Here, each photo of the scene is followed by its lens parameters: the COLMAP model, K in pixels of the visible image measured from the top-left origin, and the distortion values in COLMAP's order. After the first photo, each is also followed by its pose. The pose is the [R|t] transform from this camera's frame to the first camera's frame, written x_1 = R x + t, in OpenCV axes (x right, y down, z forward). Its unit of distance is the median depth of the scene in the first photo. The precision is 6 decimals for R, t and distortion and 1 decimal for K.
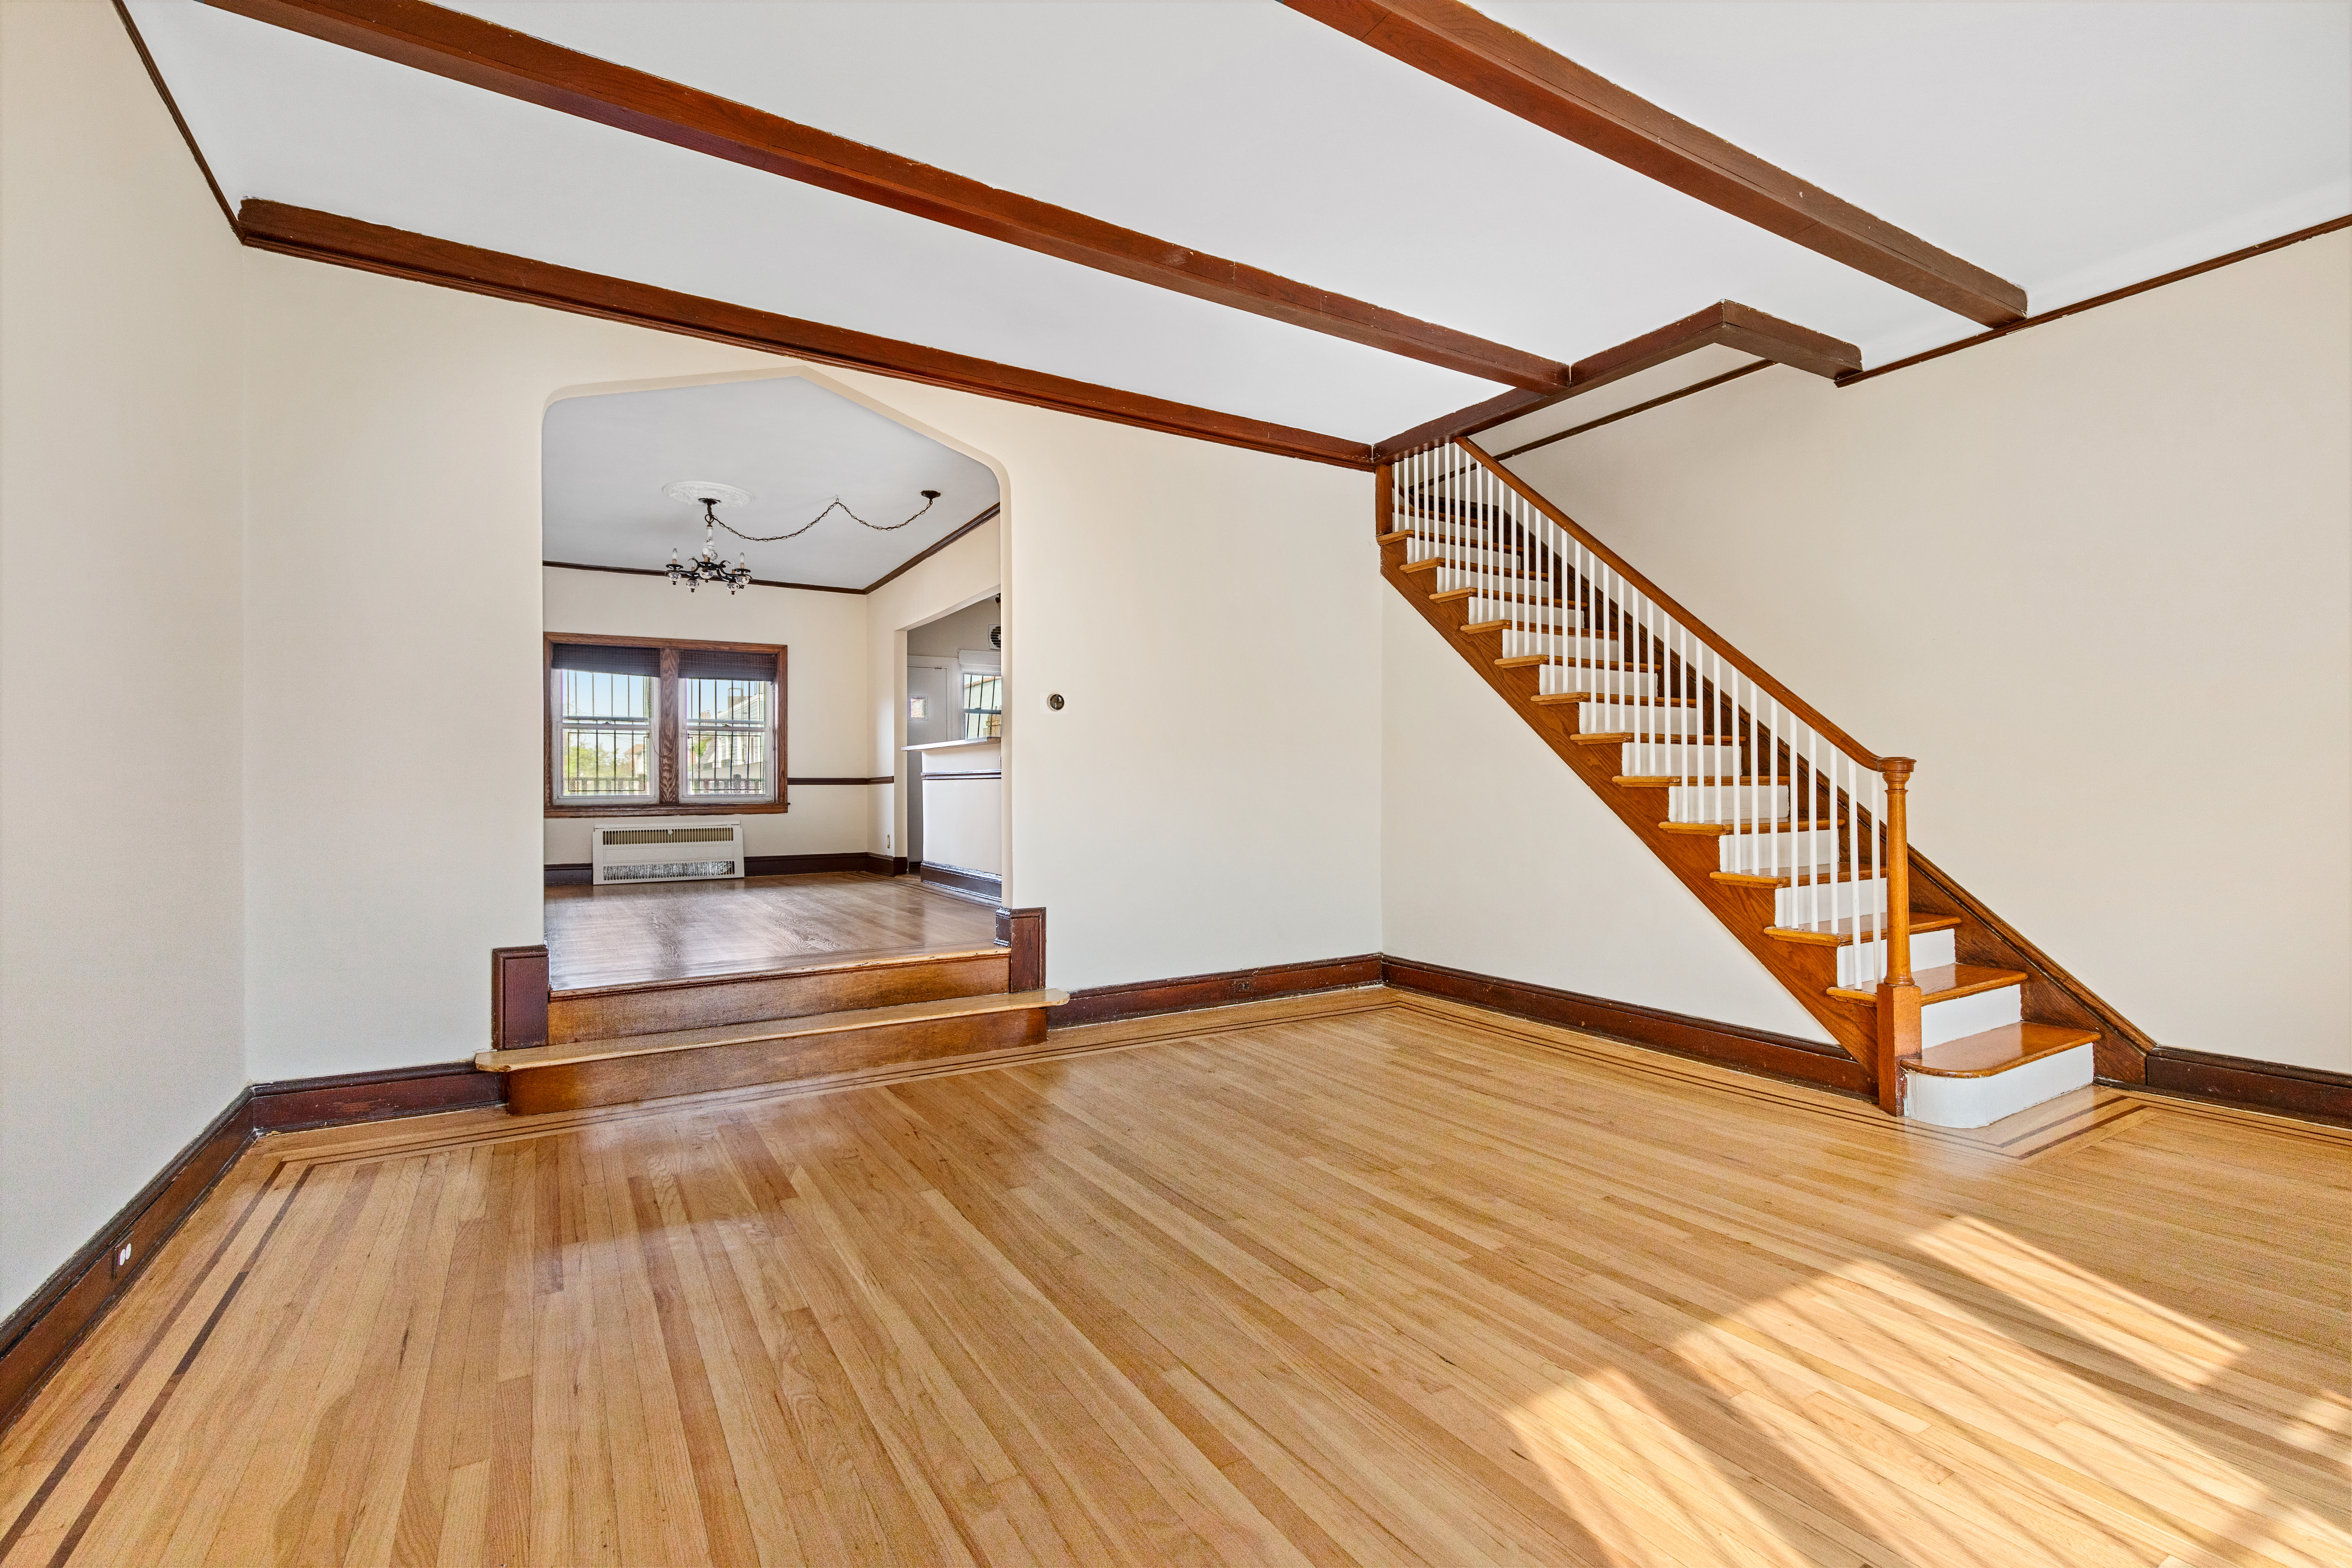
lens RADIAL K [[1071.5, 0, 1173.9], [0, 1071.5, 775.5], [0, 0, 1]] dist [0.000310, 0.000061]
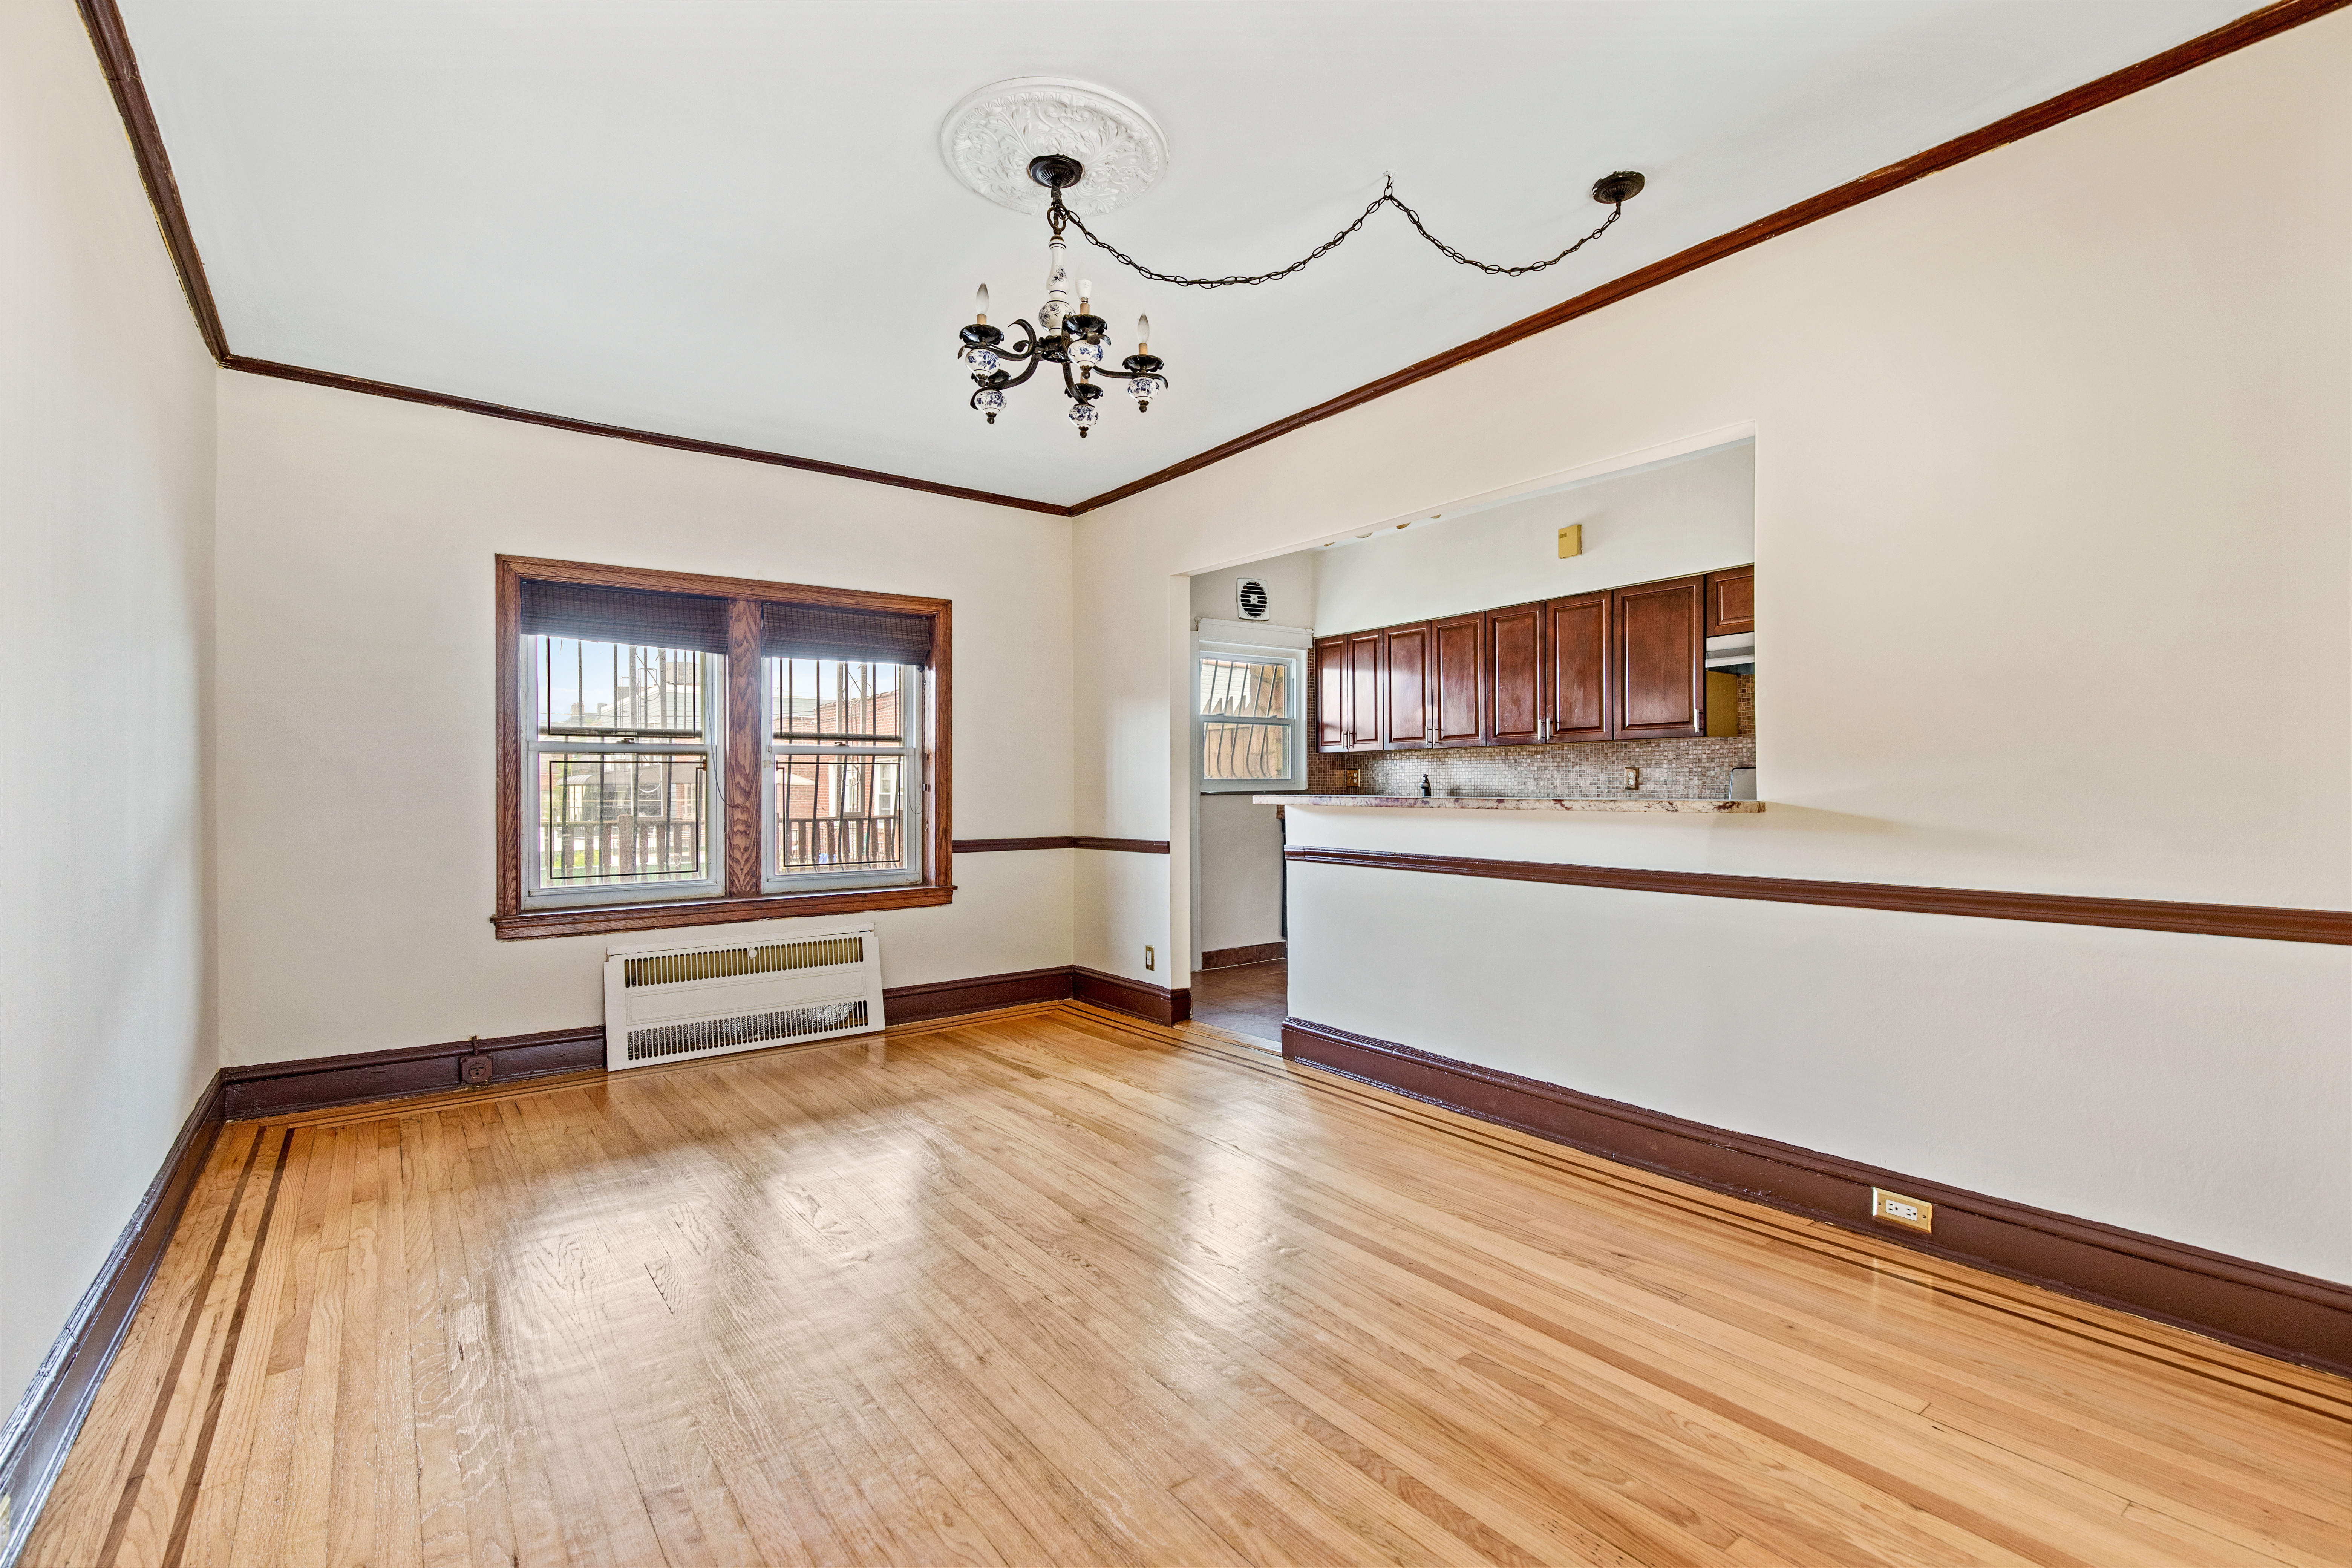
lens RADIAL K [[1071.5, 0, 1189.2], [0, 1071.5, 795.2], [0, 0, 1]] dist [0.000310, 0.000061]
pose [[0.993623, 0.001720, 0.112741, -0.313837], [-0.004560, 0.999679, 0.024937, -0.037166], [-0.112661, -0.025292, 0.993311, 0.455409]]
